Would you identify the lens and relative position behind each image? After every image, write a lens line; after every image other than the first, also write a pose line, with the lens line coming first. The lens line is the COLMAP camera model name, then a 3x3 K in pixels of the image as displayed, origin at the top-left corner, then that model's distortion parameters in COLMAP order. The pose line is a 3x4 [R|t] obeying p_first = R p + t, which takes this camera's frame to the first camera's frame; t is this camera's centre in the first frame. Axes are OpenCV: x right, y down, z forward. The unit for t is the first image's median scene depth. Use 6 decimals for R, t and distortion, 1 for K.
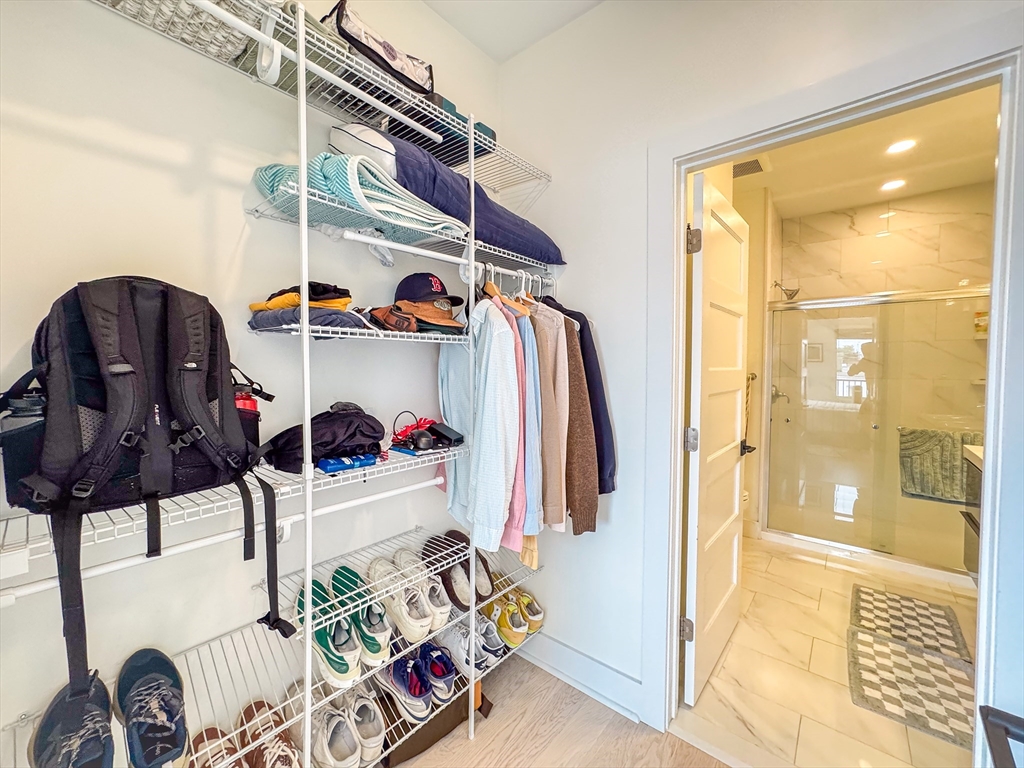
lens RADIAL K [[420.8, 0, 512.0], [0, 420.8, 385.1], [0, 0, 1]] dist [-0.008446, 0.000819]
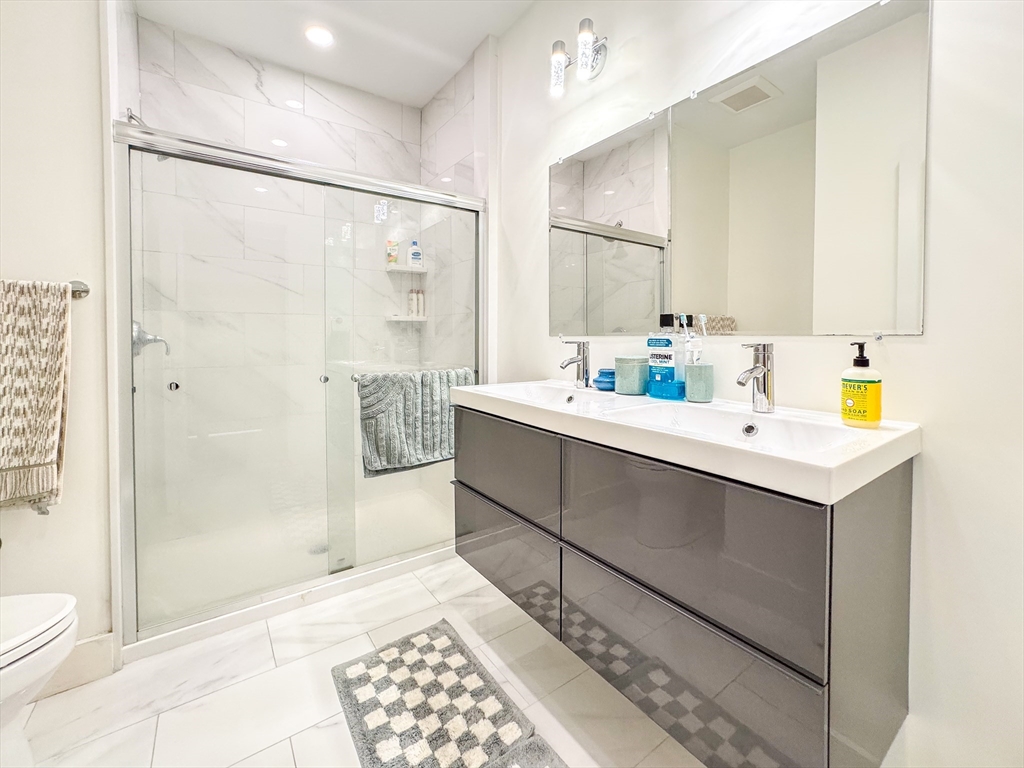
lens RADIAL K [[420.8, 0, 511.6], [0, 420.8, 347.4], [0, 0, 1]] dist [-0.008446, 0.000819]
pose [[0.249571, -0.022397, 0.968097, 0.363089], [0.027394, 0.999496, 0.016061, 0.056362], [-0.967969, 0.022511, 0.250059, 0.634571]]
